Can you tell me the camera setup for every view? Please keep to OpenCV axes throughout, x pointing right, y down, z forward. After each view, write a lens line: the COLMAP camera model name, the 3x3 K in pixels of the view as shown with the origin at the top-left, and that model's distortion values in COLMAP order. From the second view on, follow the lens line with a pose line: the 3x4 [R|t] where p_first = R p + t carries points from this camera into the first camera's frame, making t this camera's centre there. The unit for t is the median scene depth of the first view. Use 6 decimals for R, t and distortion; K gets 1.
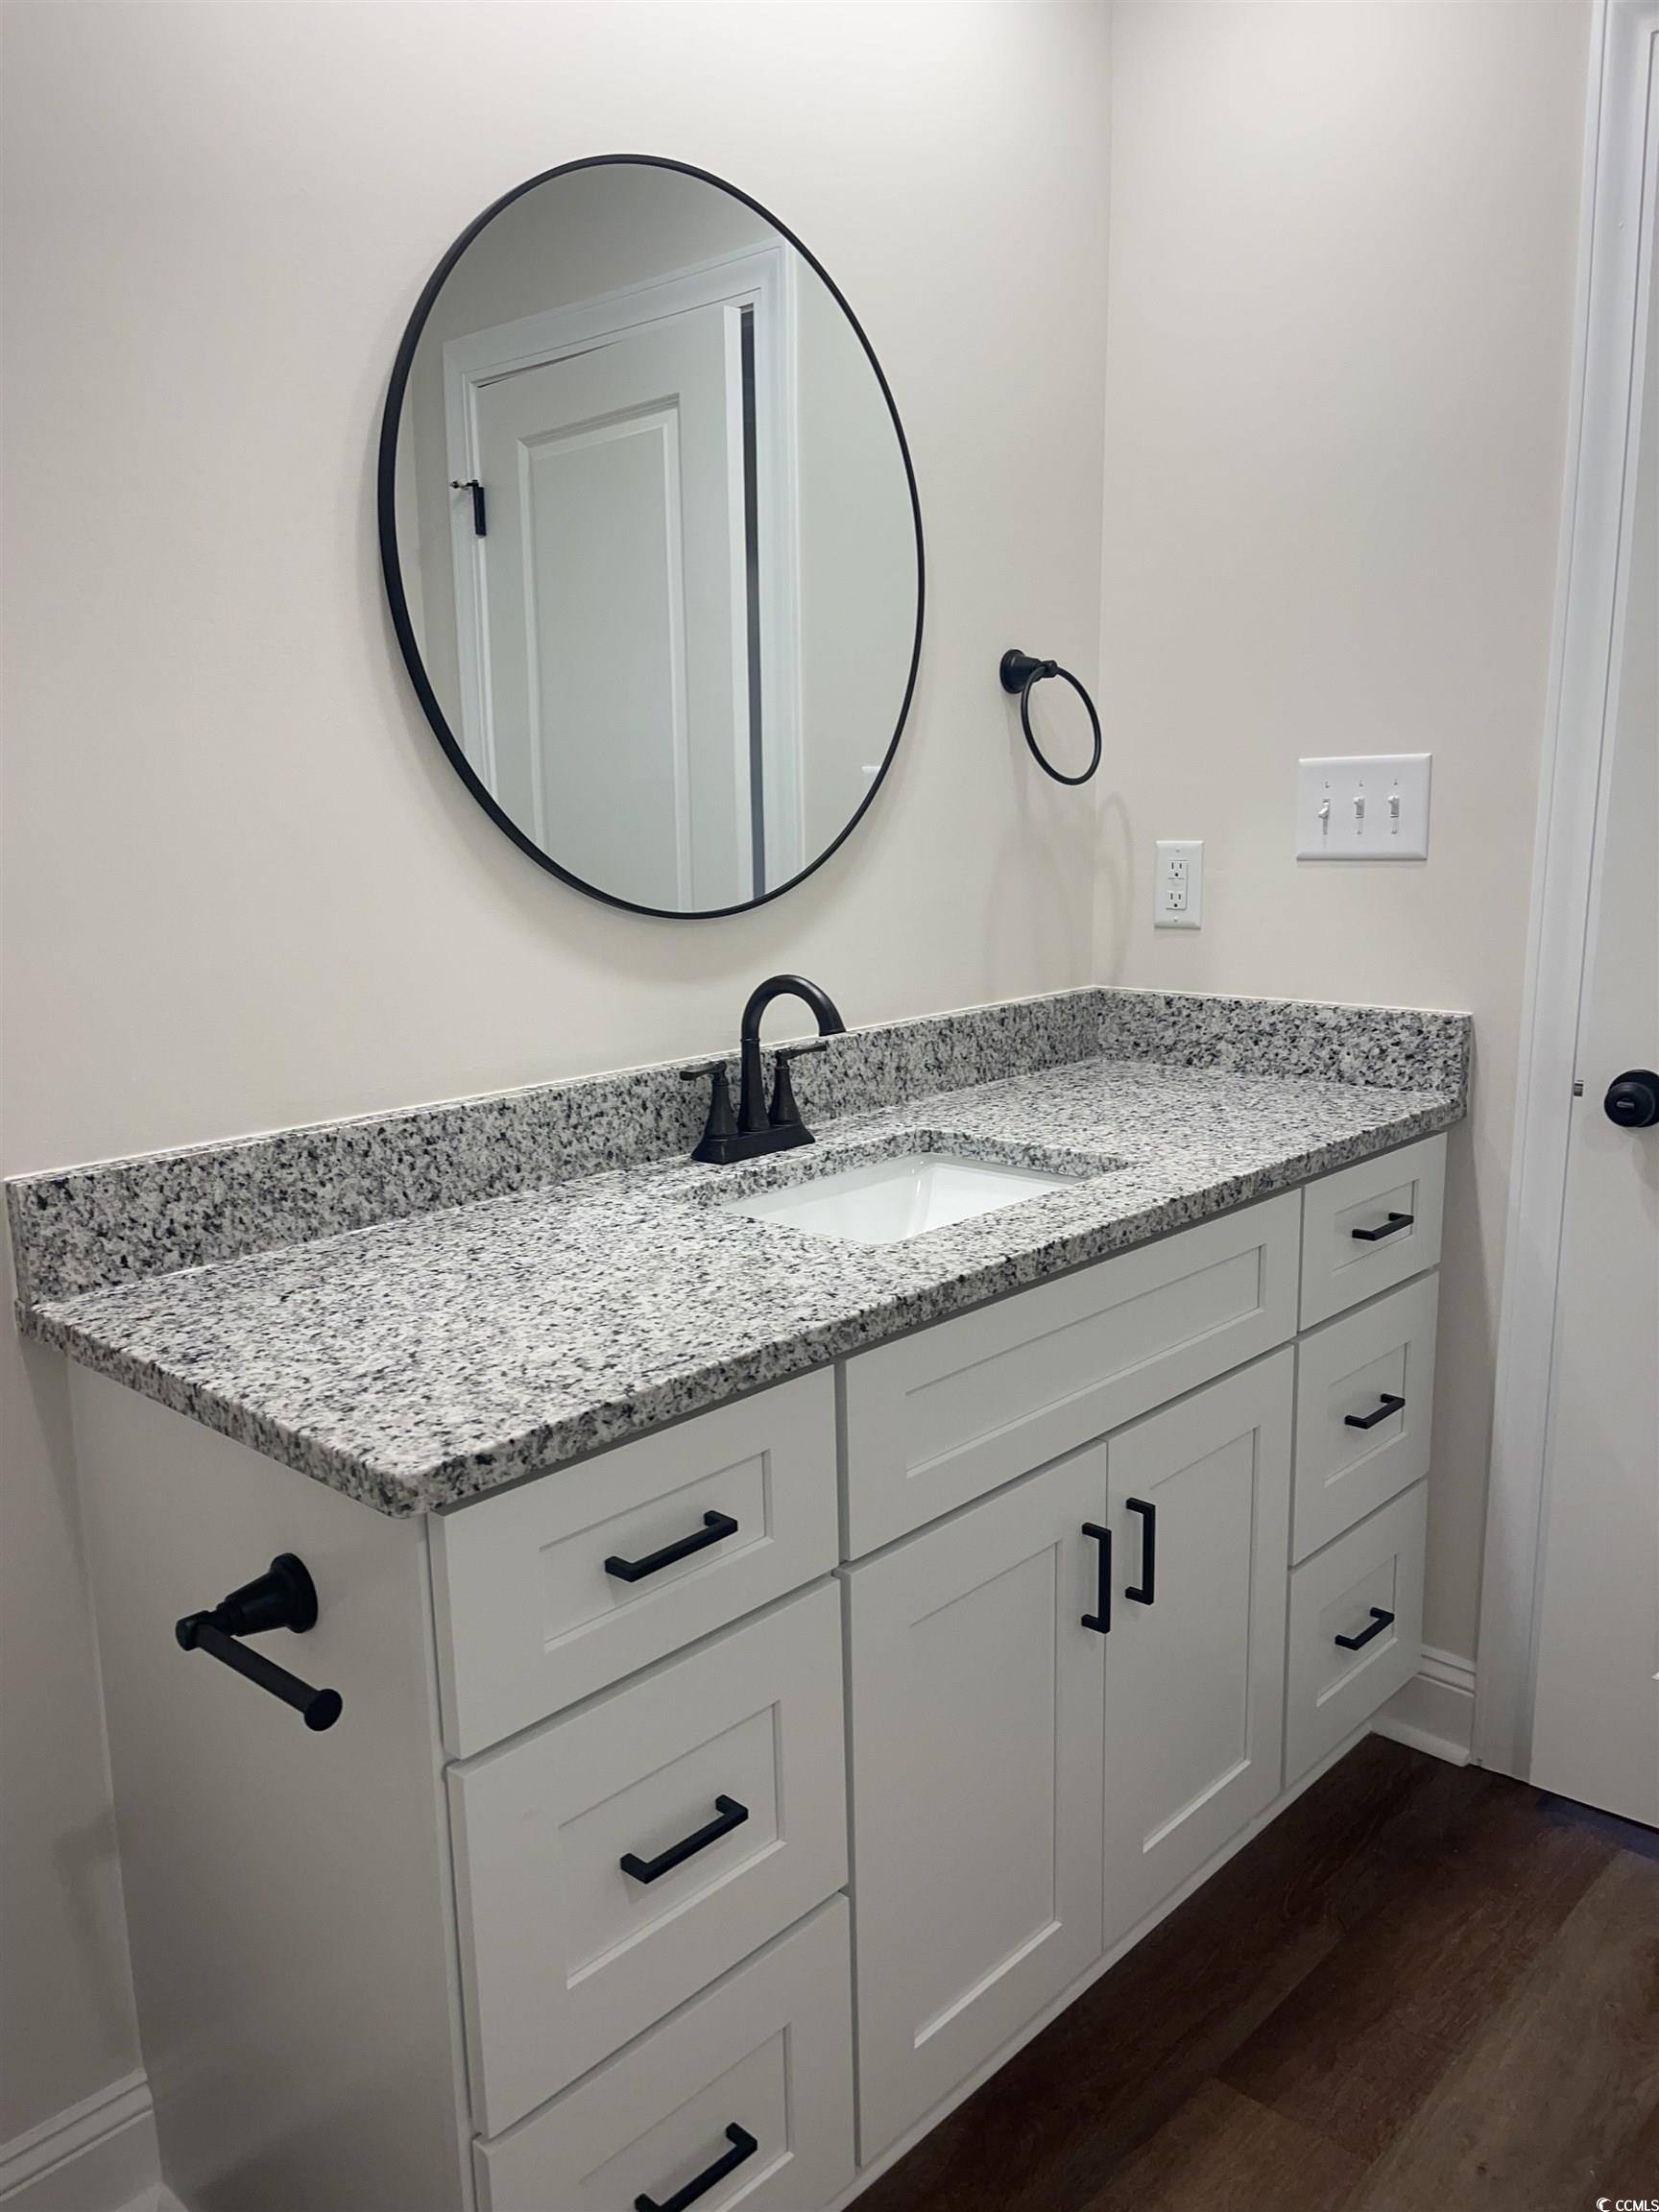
lens RADIAL K [[1668.1, 0, 822.0], [0, 1668.1, 1087.9], [0, 0, 1]] dist [0.053029, -0.049287]
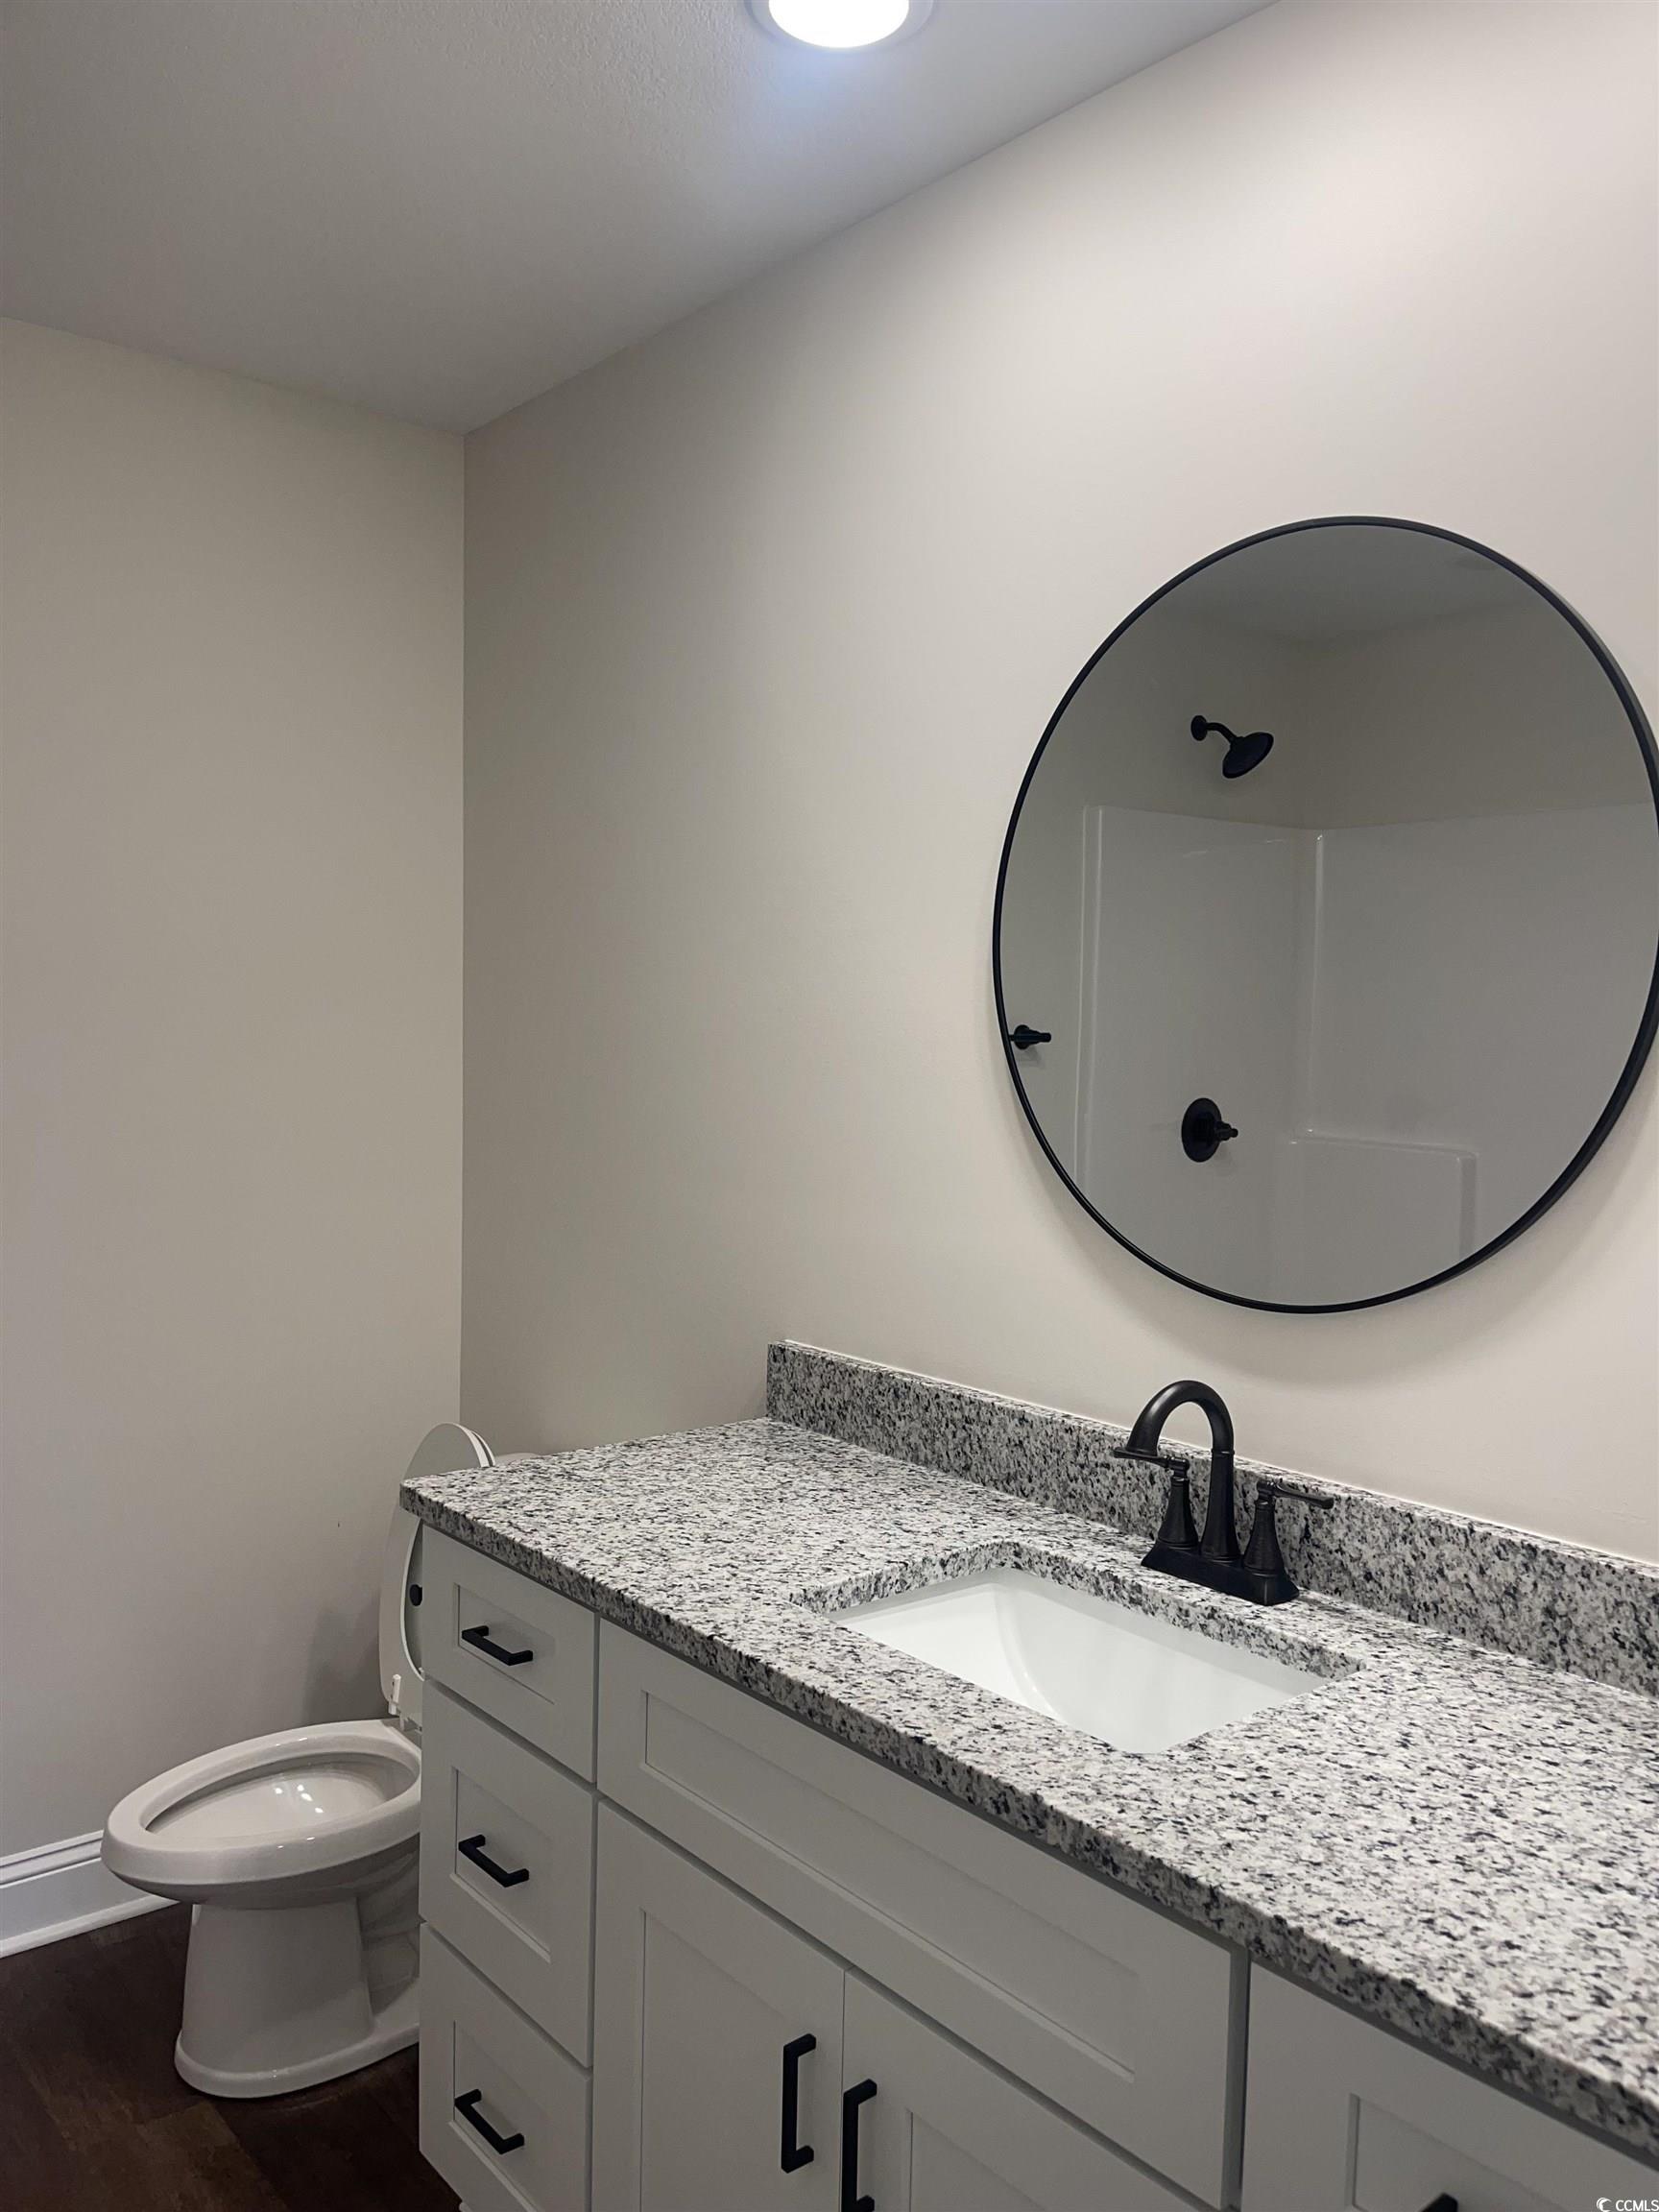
lens RADIAL K [[1668.1, 0, 816.5], [0, 1668.1, 1120.3], [0, 0, 1]] dist [0.053029, -0.049287]
pose [[-0.107685, 0.080634, -0.990910, 0.986628], [-0.197954, 0.975009, 0.100853, -0.288501], [0.974278, 0.207015, -0.089032, 0.989855]]
